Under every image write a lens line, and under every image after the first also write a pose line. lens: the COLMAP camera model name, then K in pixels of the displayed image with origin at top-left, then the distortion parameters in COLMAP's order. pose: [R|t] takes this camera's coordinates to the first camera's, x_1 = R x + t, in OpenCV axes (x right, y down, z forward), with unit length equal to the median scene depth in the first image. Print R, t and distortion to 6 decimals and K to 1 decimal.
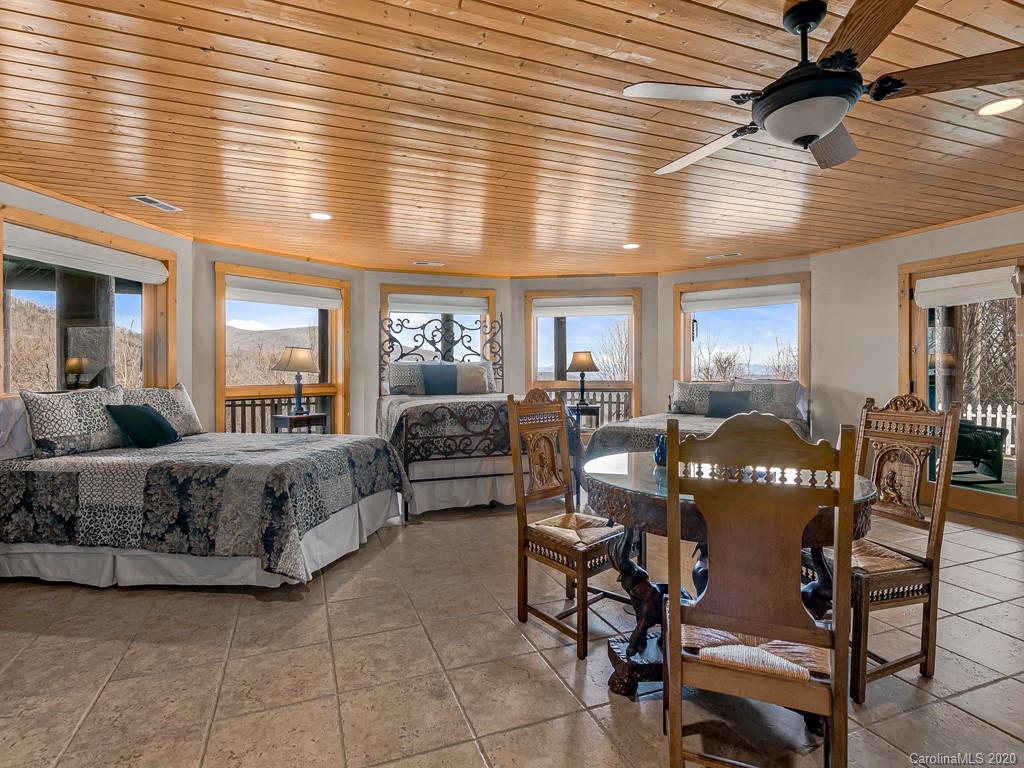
lens RADIAL K [[522.6, 0, 497.4], [0, 522.6, 383.3], [0, 0, 1]] dist [0.005713, 0.000607]
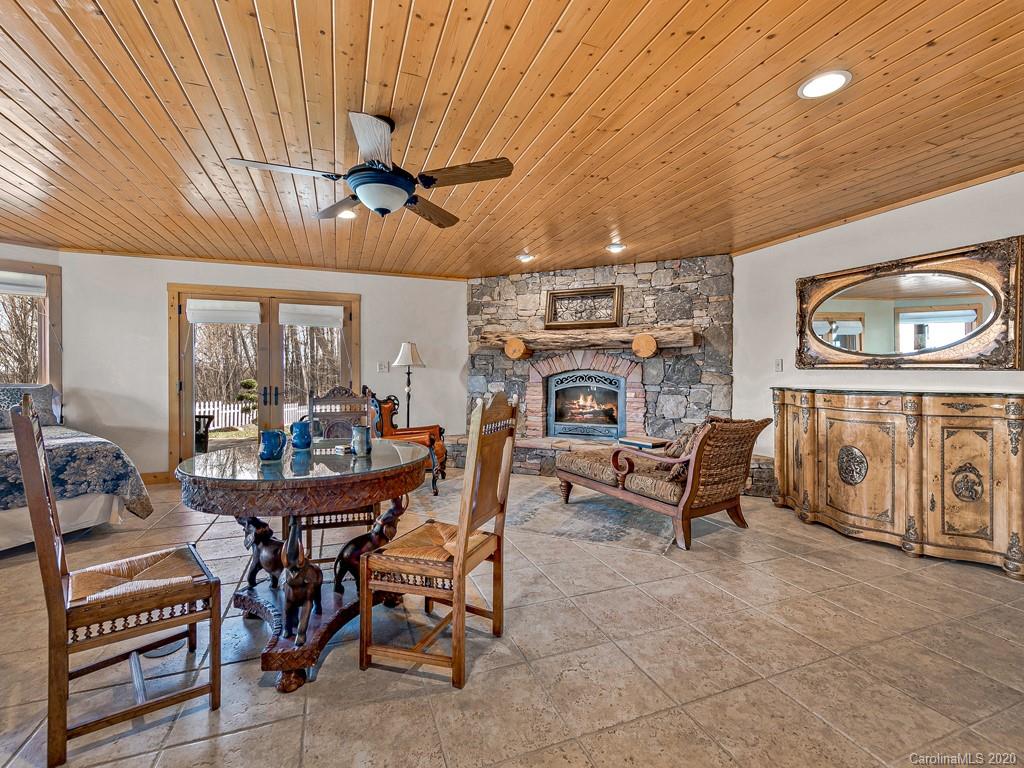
lens RADIAL K [[454.9, 0, 512.0], [0, 454.9, 384.0], [0, 0, 1]] dist [-0.002372, -0.000351]
pose [[-0.000026, -0.021499, 0.999769, -0.264637], [0.028234, 0.999370, 0.021491, 0.001682], [-0.999601, 0.028228, 0.000581, 0.244486]]
